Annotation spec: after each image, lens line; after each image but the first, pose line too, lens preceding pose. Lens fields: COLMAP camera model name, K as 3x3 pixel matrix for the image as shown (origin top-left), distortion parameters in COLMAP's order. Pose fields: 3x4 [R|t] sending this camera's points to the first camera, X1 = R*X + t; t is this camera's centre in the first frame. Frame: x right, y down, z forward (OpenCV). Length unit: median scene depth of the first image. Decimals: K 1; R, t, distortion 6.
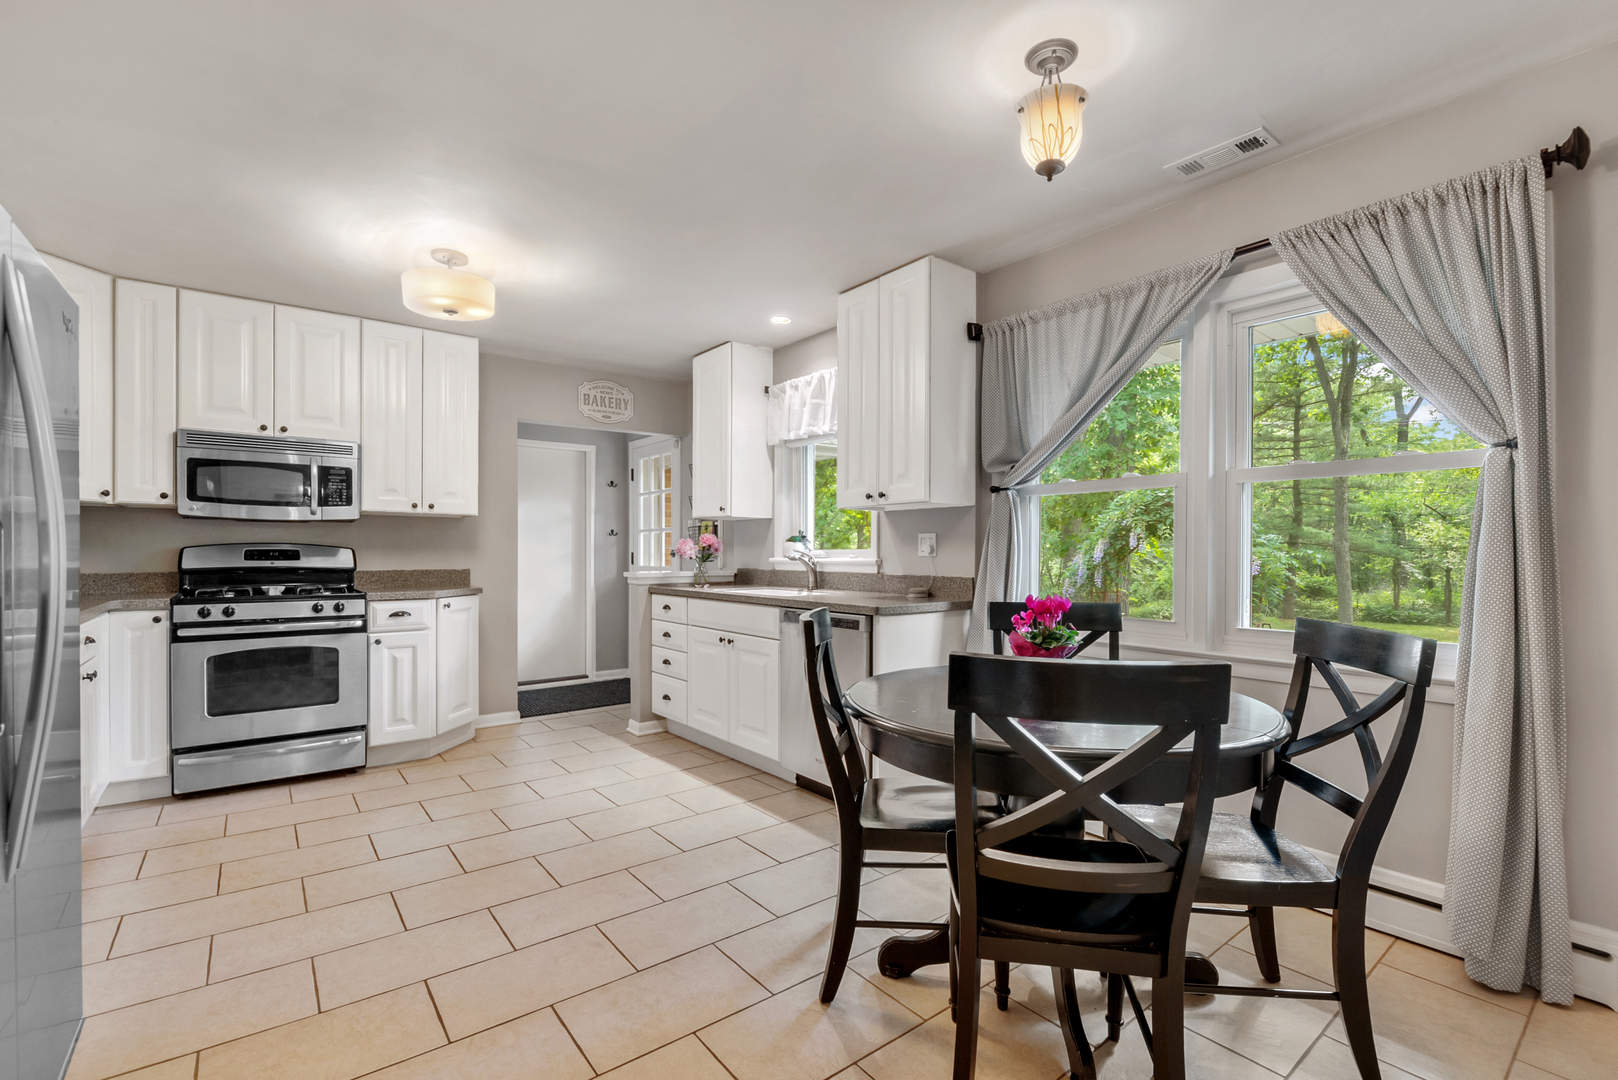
lens RADIAL K [[703.4, 0, 807.5], [0, 703.4, 540.4], [0, 0, 1]] dist [0.000857, -0.000006]
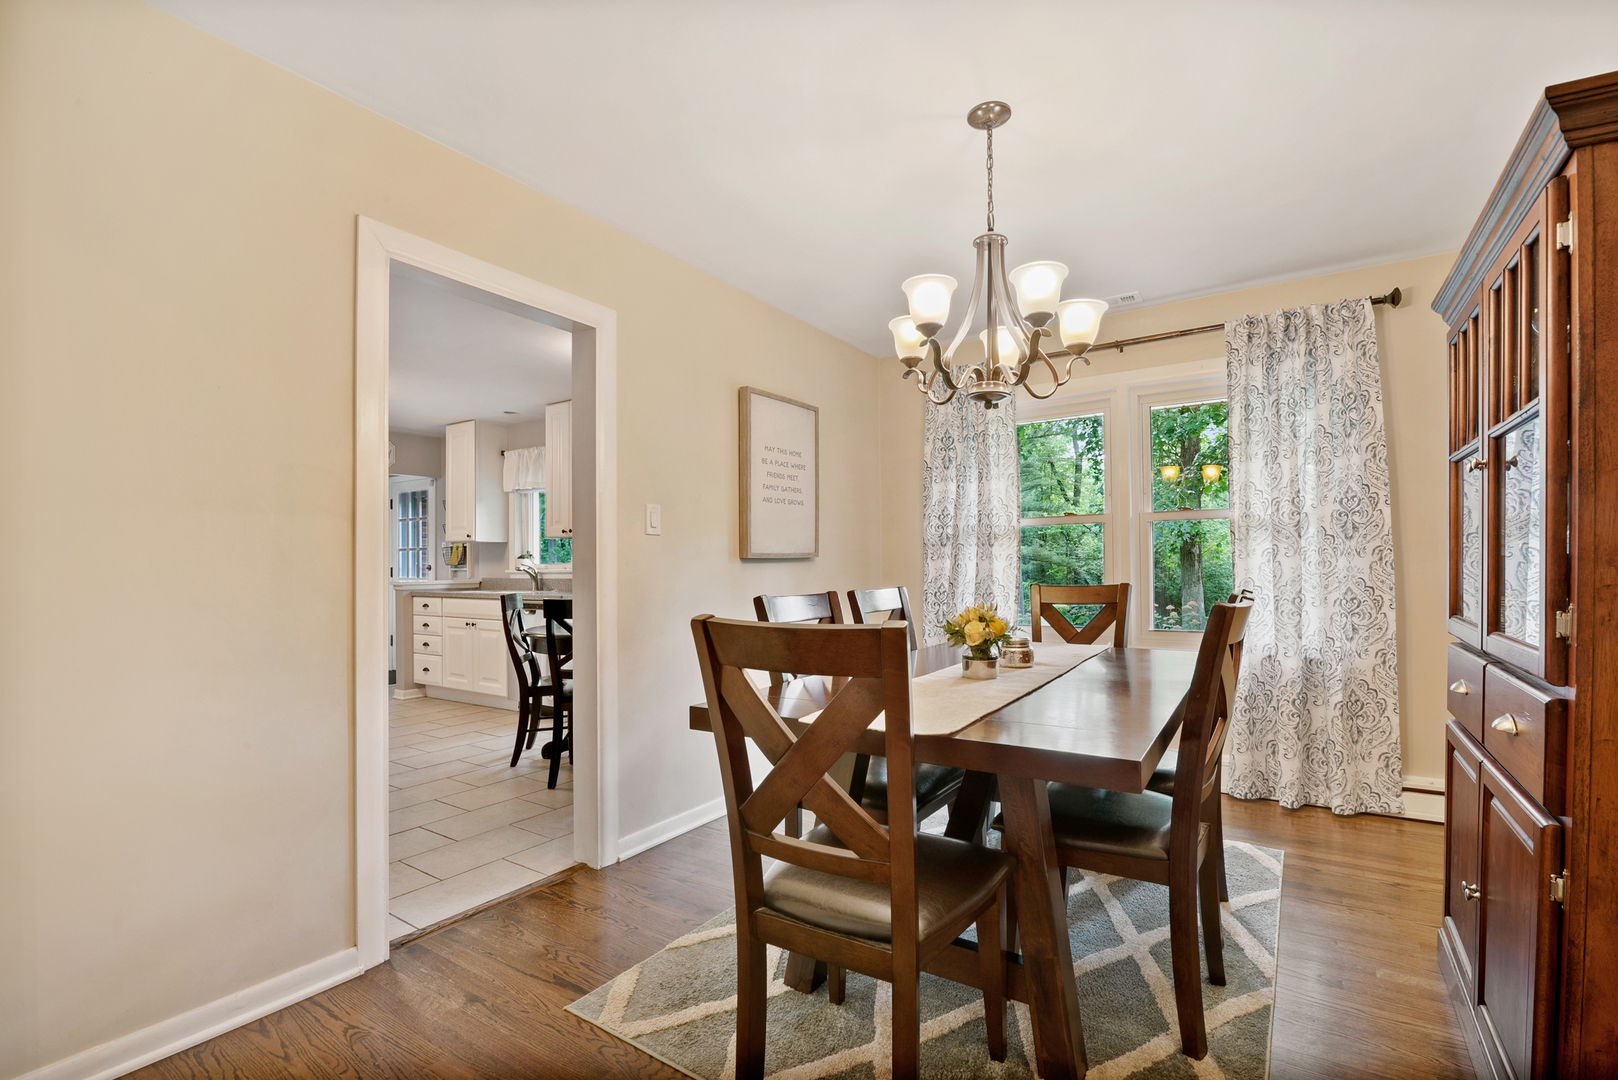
lens RADIAL K [[718.3, 0, 814.7], [0, 718.3, 556.7], [0, 0, 1]] dist [-0.000485, -0.000024]
pose [[0.952178, -0.005647, 0.305492, 0.102306], [0.004196, 0.999977, 0.005406, -0.007303], [-0.305515, -0.003866, 0.952179, -0.604510]]
